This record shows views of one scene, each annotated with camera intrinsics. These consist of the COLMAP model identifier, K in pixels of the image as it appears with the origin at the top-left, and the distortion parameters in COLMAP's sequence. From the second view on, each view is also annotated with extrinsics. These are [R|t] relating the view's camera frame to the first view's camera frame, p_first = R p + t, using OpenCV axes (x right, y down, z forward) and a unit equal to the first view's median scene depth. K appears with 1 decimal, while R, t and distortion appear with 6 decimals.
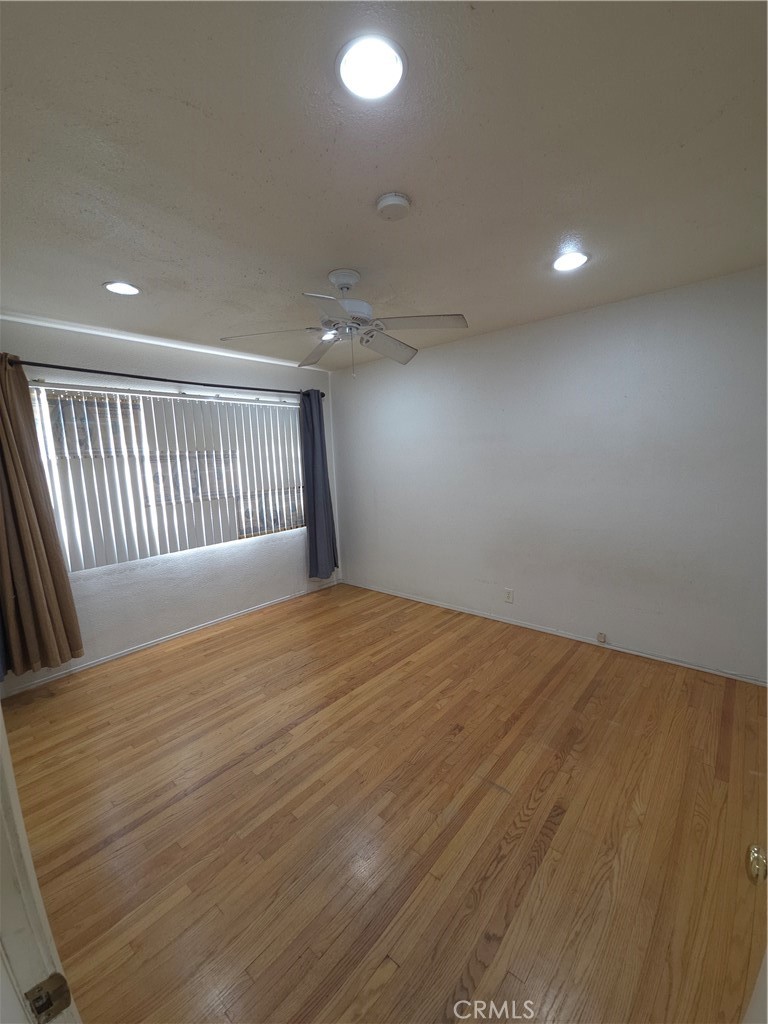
lens RADIAL K [[416.2, 0, 385.9], [0, 416.2, 516.4], [0, 0, 1]] dist [0.010462, -0.010864]
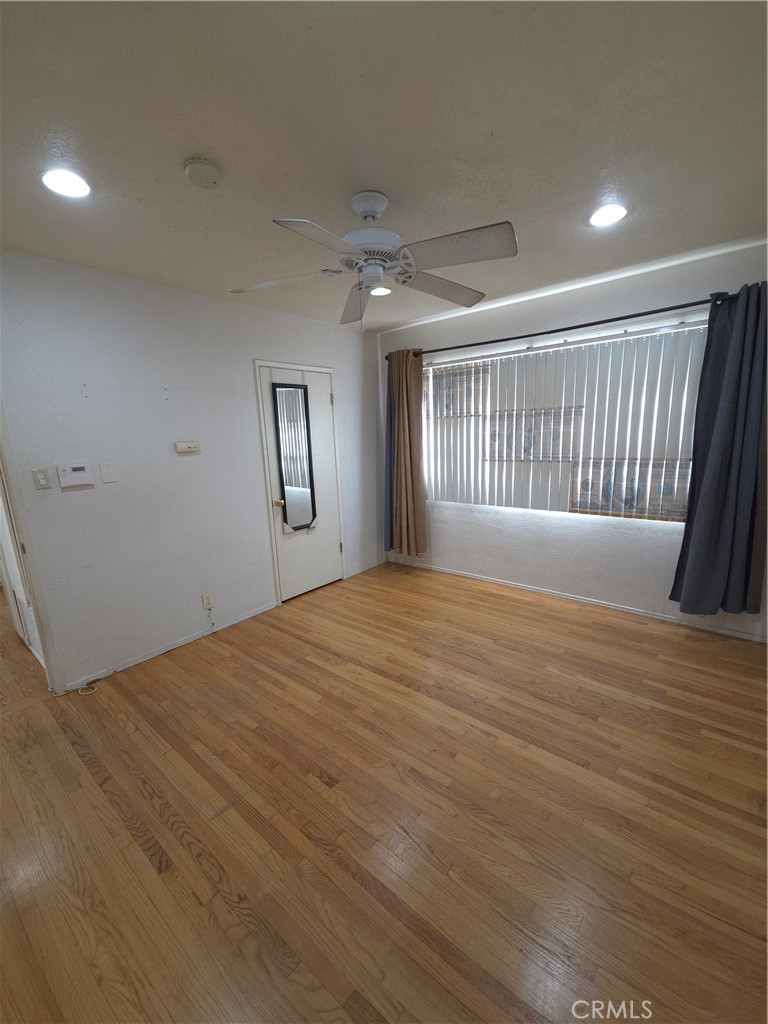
lens RADIAL K [[416.2, 0, 385.9], [0, 416.2, 516.4], [0, 0, 1]] dist [0.010462, -0.010864]
pose [[0.019904, 0.237329, -0.971225, 0.589346], [-0.108949, 0.966148, 0.233855, -0.119114], [0.993848, 0.101159, 0.045087, 0.735457]]
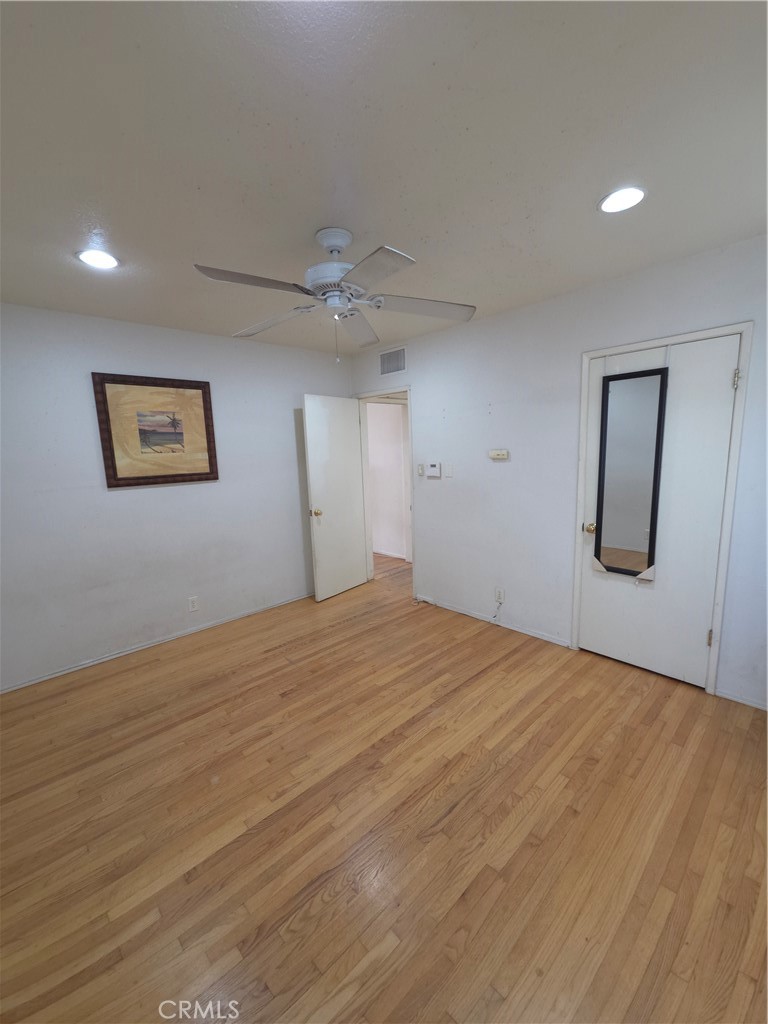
lens RADIAL K [[416.2, 0, 385.9], [0, 416.2, 516.4], [0, 0, 1]] dist [0.010462, -0.010864]
pose [[-0.991970, 0.058275, 0.112246, -0.184477], [0.089906, 0.949126, 0.301788, -0.193928], [-0.088949, 0.309456, -0.946744, 1.372756]]
